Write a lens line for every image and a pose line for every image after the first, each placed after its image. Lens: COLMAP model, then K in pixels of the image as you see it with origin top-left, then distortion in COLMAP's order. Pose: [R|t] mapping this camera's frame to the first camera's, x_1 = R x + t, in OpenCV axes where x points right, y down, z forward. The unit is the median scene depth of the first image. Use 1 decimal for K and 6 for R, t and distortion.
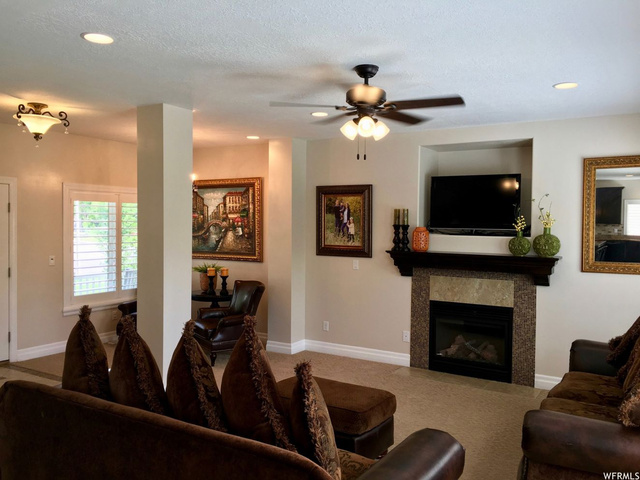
lens RADIAL K [[532.2, 0, 320.0], [0, 532.2, 240.0], [0, 0, 1]] dist [-0.001633, -0.002159]
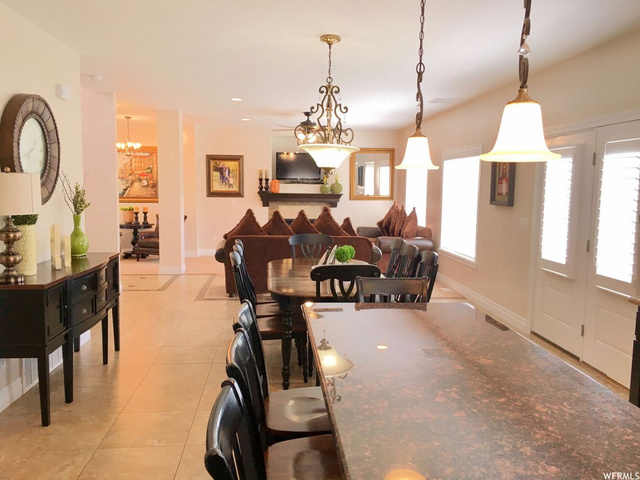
lens RADIAL K [[532.2, 0, 320.0], [0, 532.2, 240.0], [0, 0, 1]] dist [-0.001633, -0.002159]
pose [[0.798489, -0.070421, 0.597876, -0.723854], [0.013632, 0.994995, 0.098990, 0.003147], [-0.601855, -0.070892, 0.795453, -0.534049]]
